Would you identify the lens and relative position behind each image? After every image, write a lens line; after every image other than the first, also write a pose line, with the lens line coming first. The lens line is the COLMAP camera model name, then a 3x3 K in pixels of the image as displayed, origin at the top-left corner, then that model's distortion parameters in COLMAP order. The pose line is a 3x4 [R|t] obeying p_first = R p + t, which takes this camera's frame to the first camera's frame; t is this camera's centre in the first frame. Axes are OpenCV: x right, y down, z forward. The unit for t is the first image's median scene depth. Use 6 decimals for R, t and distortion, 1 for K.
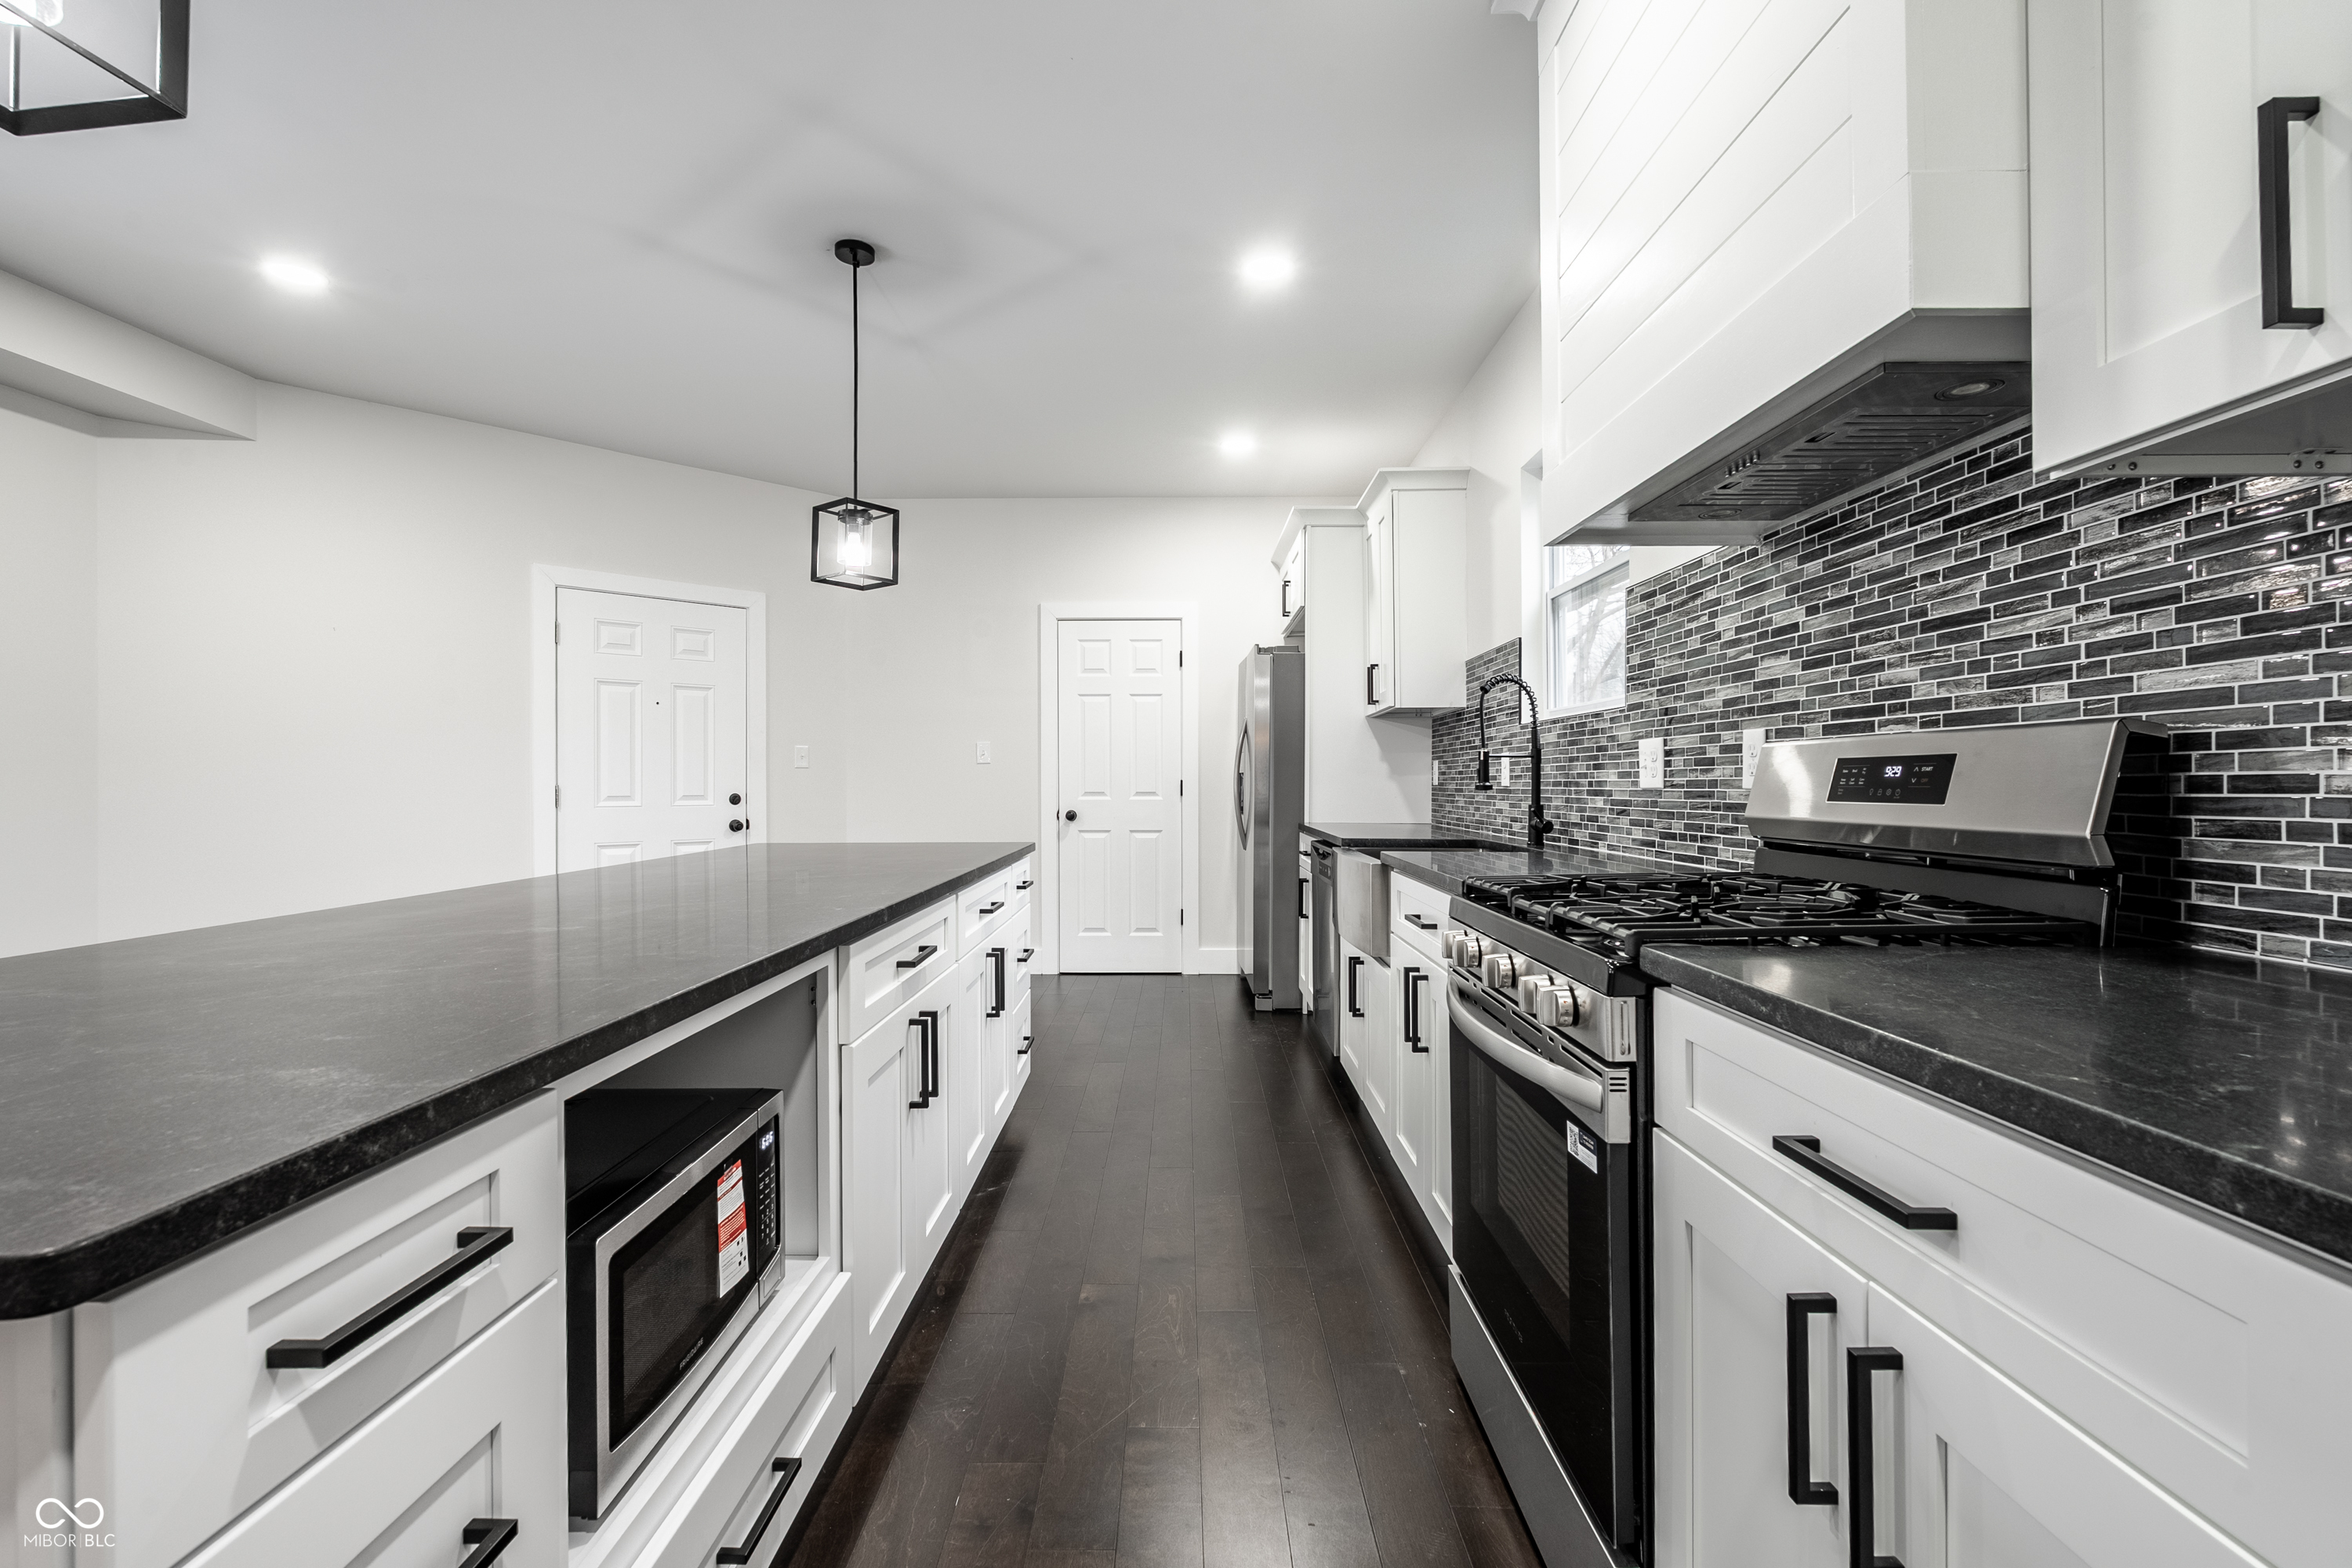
lens RADIAL K [[1042.7, 0, 1176.0], [0, 1042.7, 784.0], [0, 0, 1]] dist [-0.000080, 0.000183]
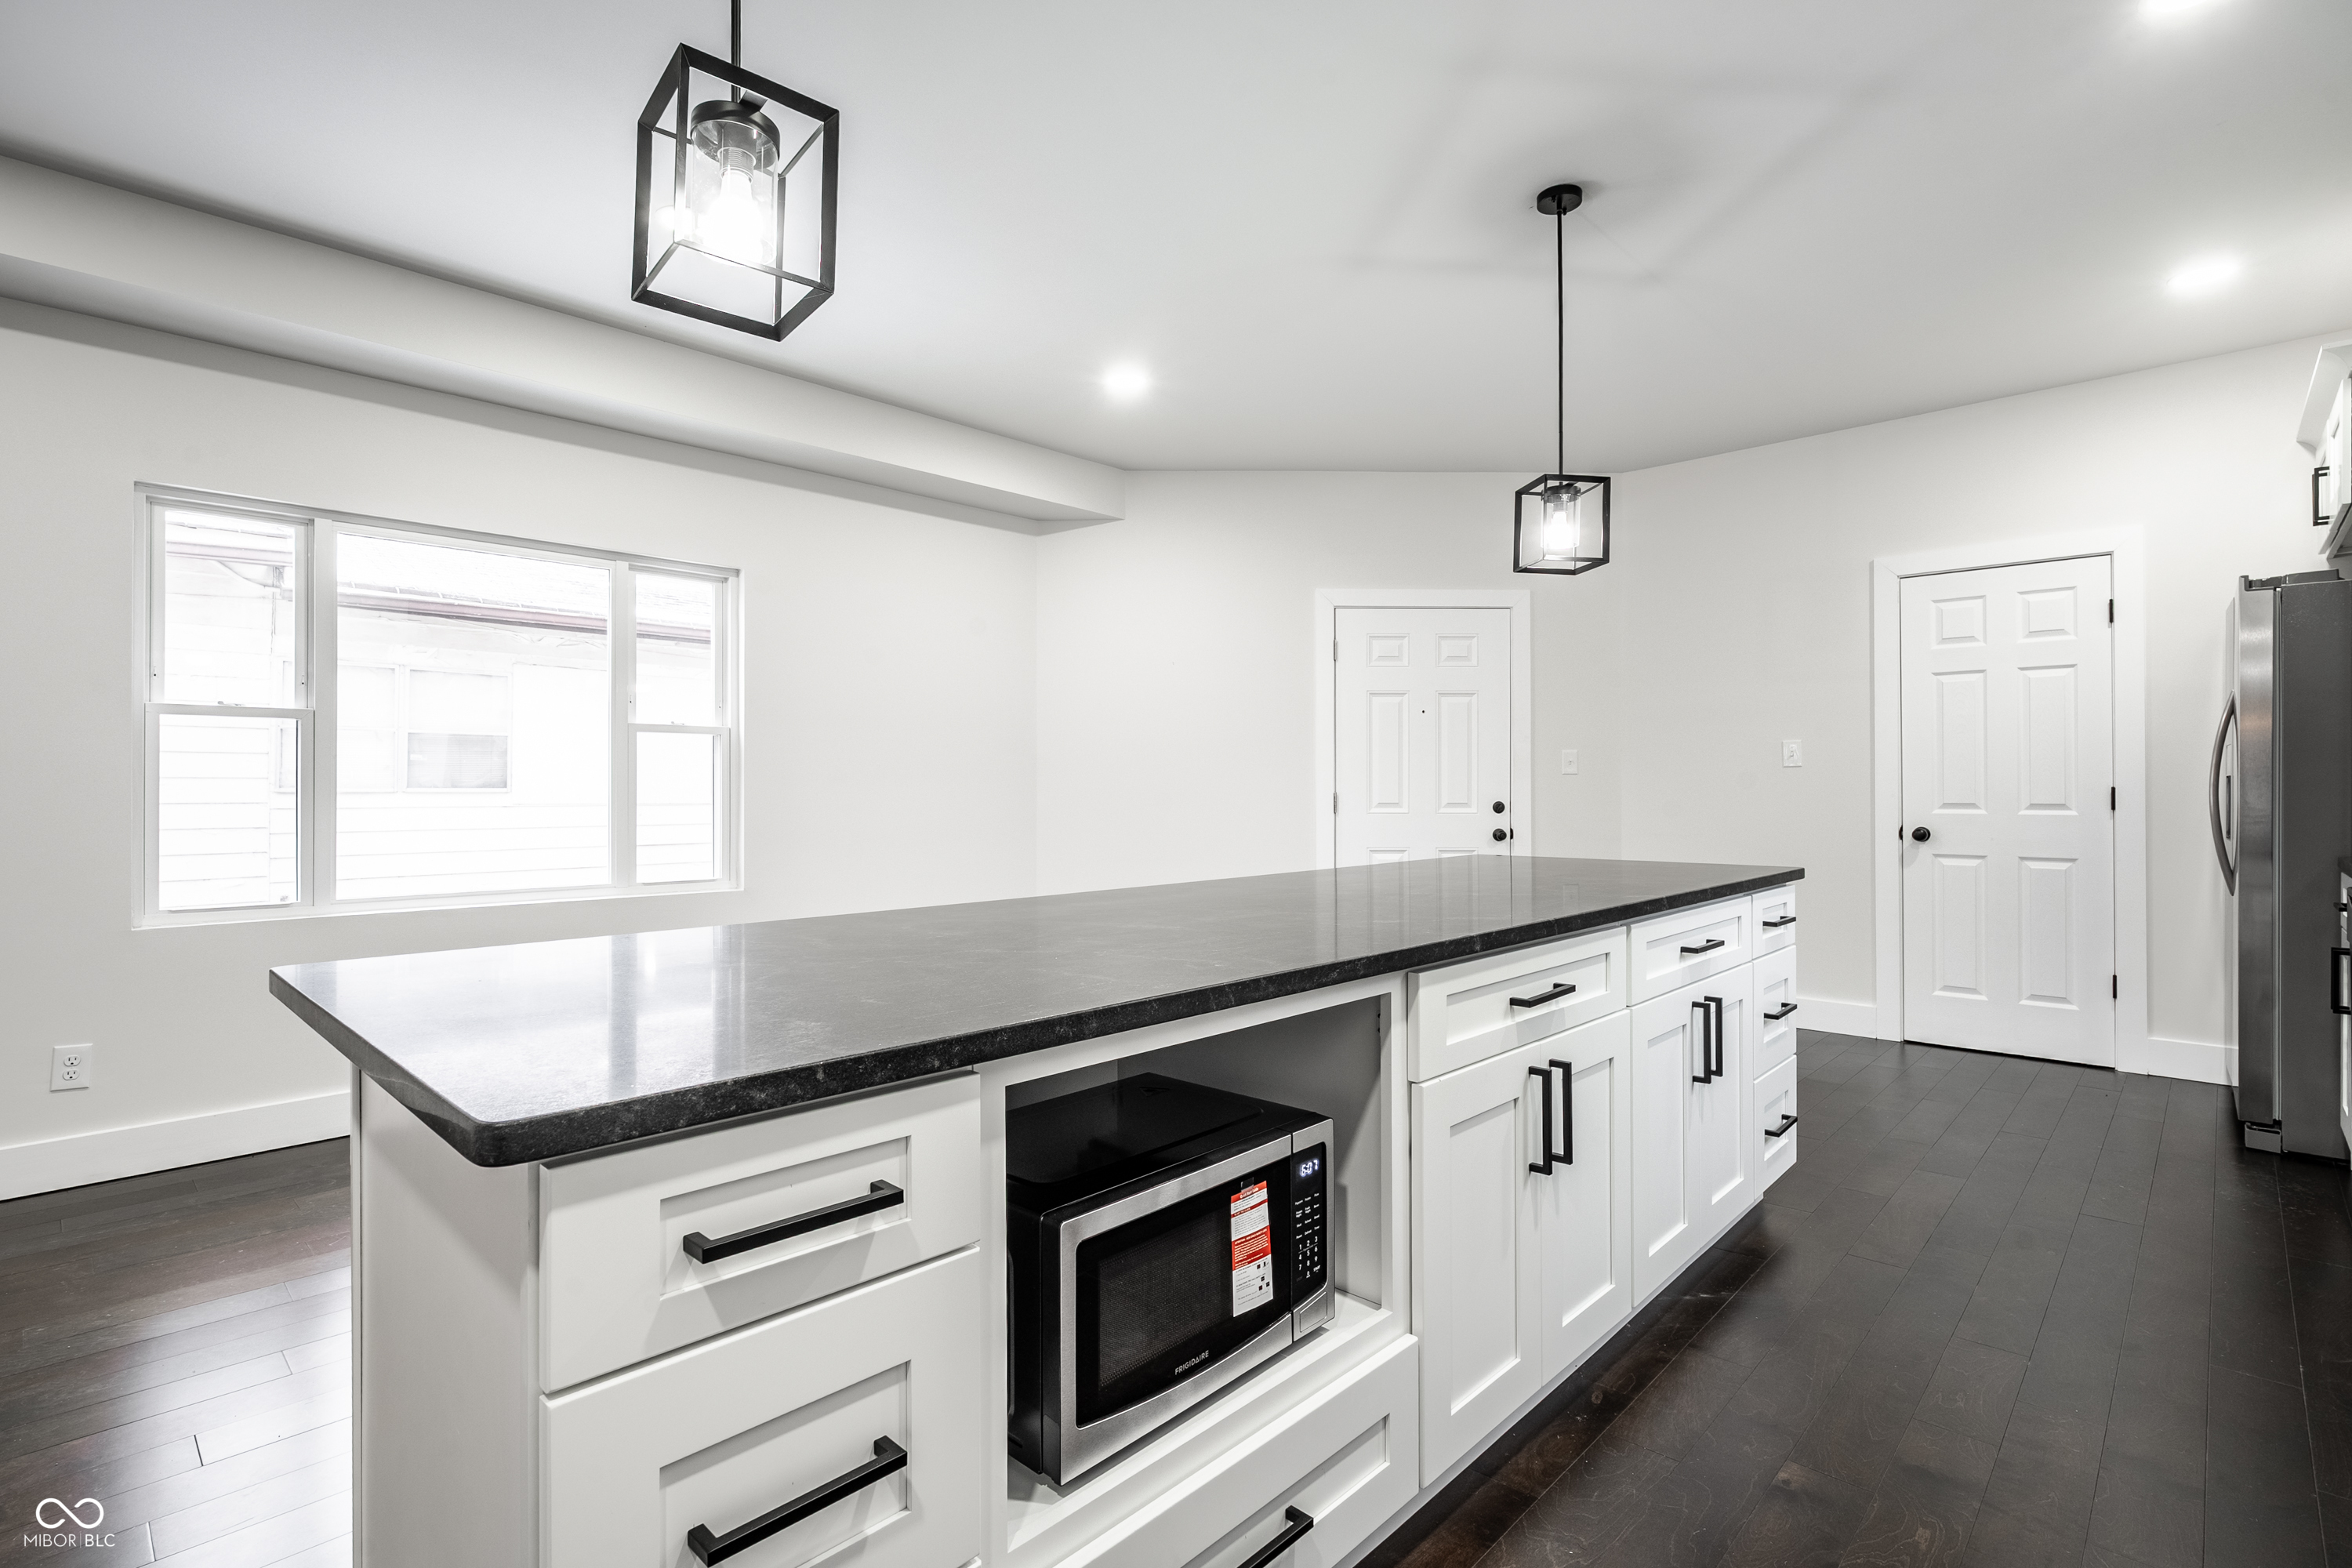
lens RADIAL K [[1109.4, 0, 1168.7], [0, 1109.4, 781.6], [0, 0, 1]] dist [-0.001001, 0.000462]
pose [[0.728872, -0.004306, -0.684636, 0.135663], [-0.001232, 0.999970, -0.007601, -0.002581], [0.684649, 0.006384, 0.728845, 0.109034]]
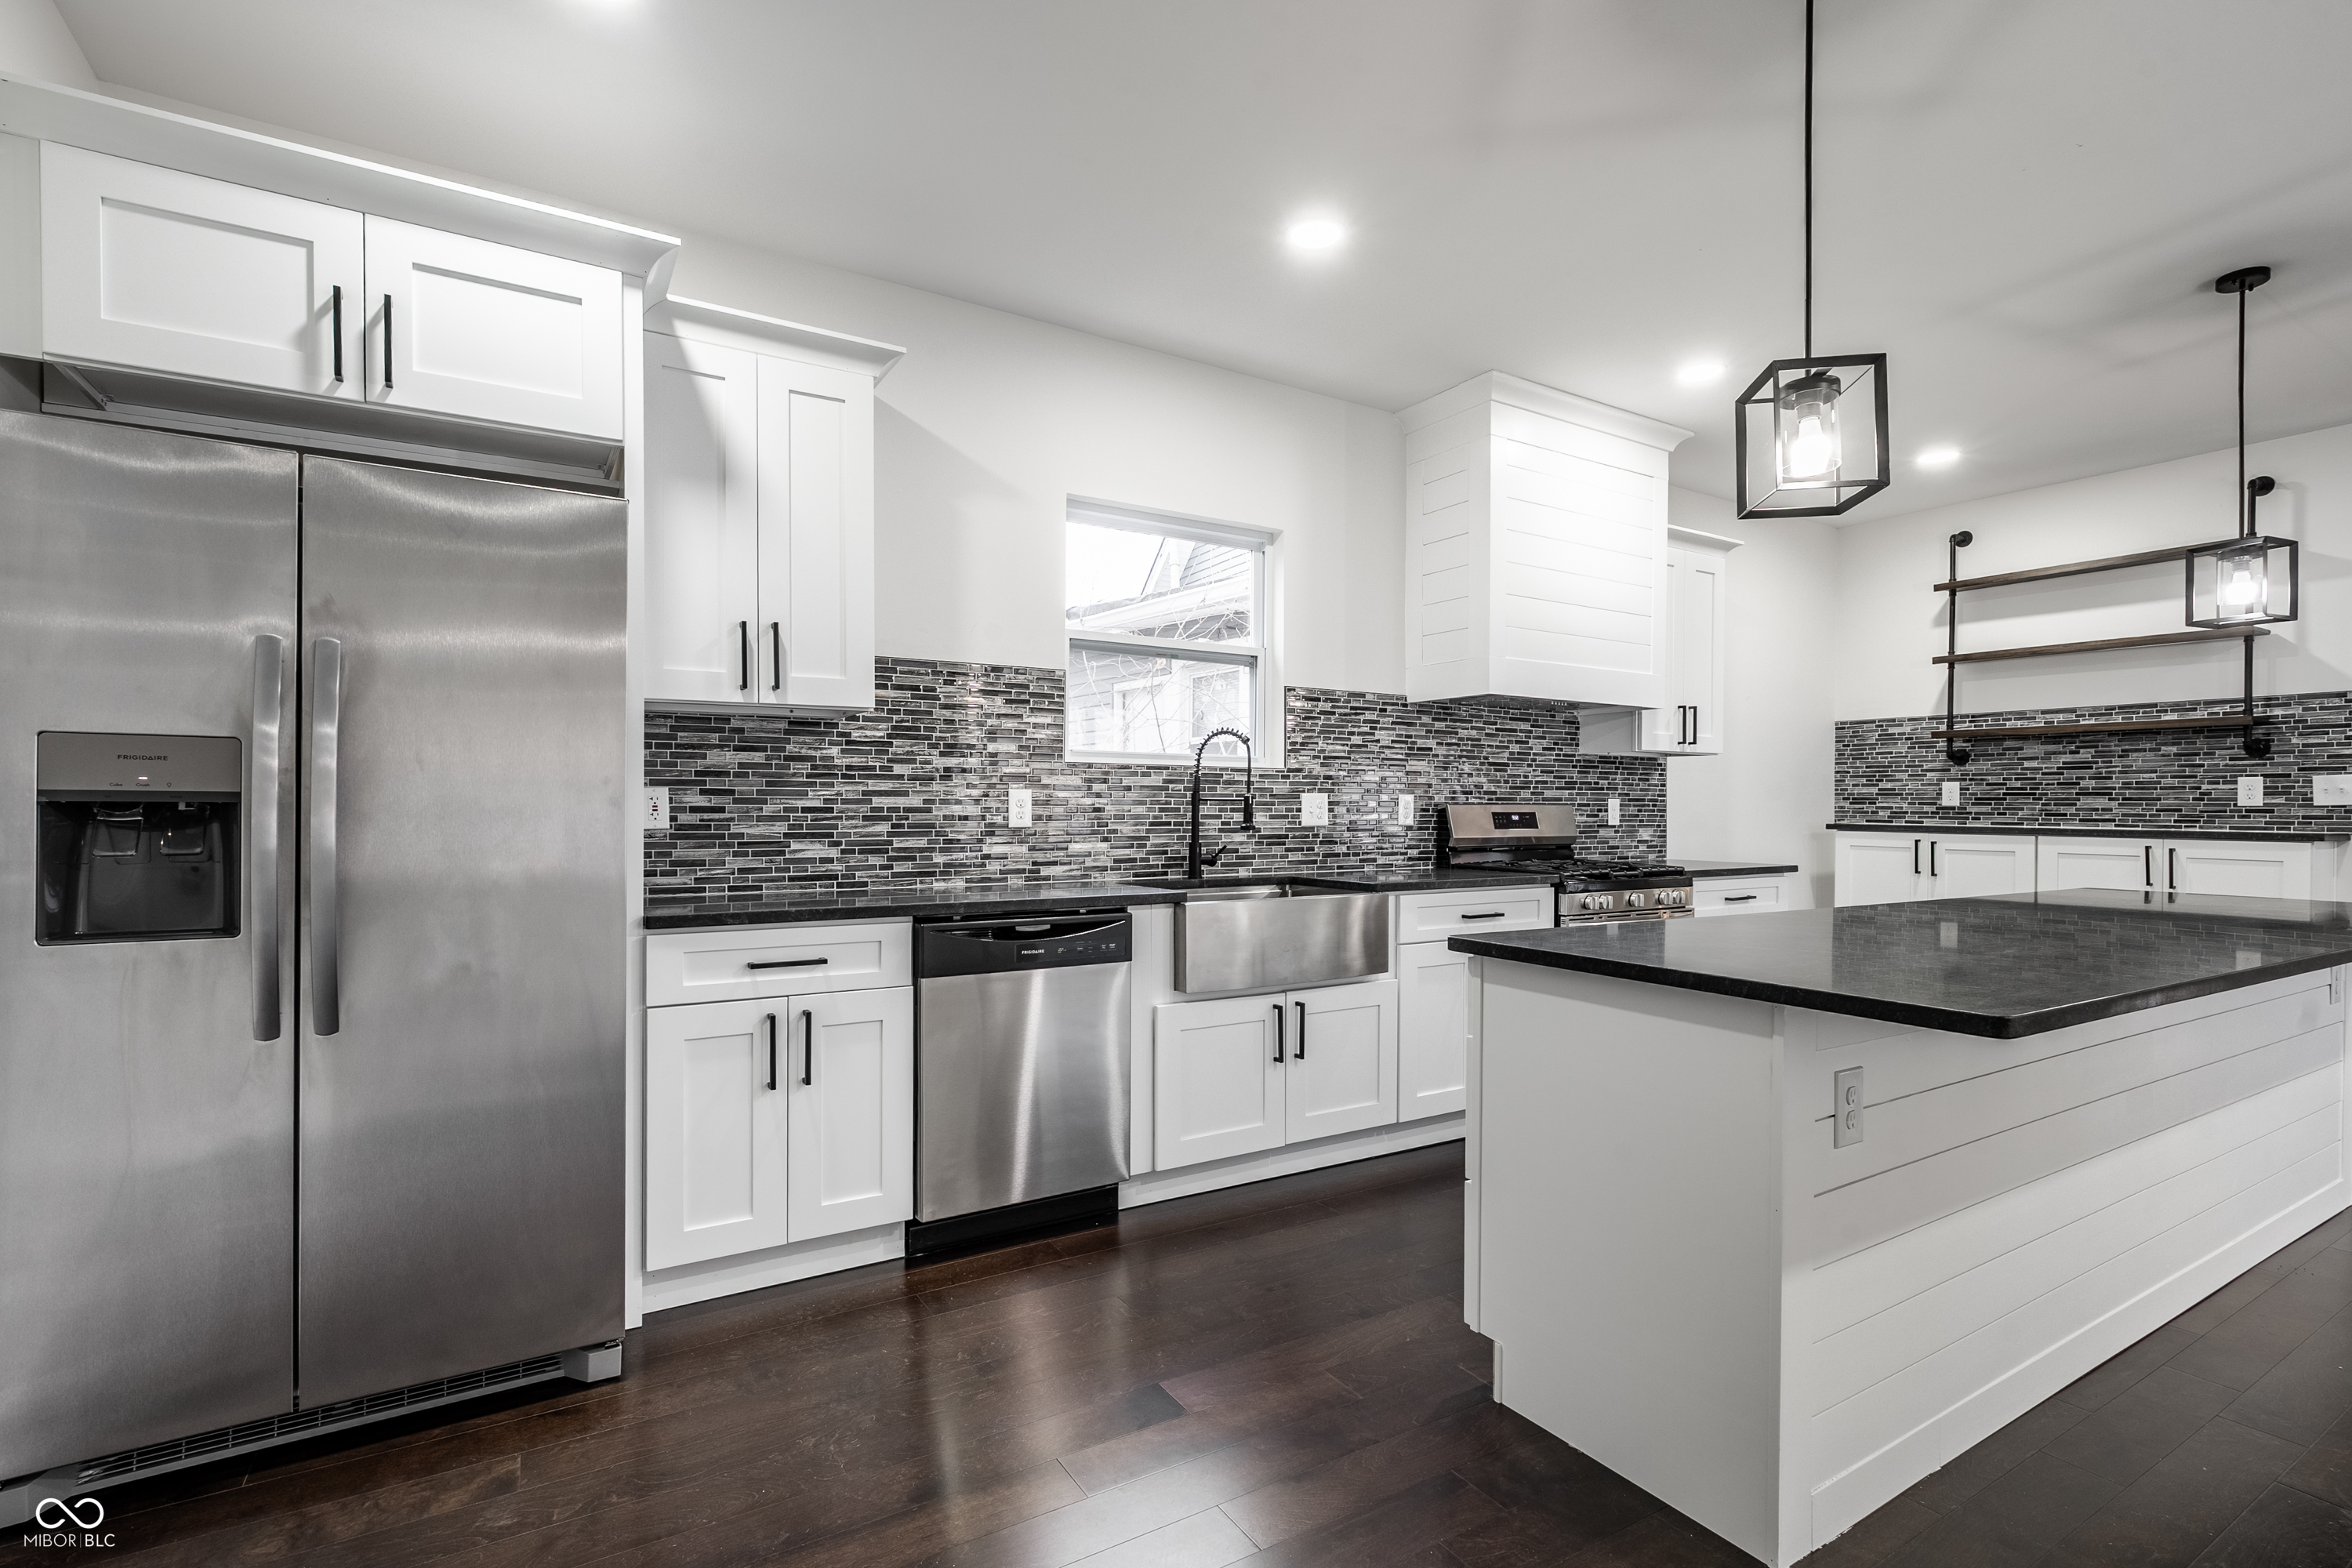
lens RADIAL K [[1079.8, 0, 1185.5], [0, 1079.8, 809.9], [0, 0, 1]] dist [-0.002501, -0.000239]
pose [[-0.531962, -0.004933, 0.846754, -0.898559], [-0.003731, 0.999987, 0.003482, -0.027283], [-0.846760, -0.001307, -0.531974, 2.288215]]
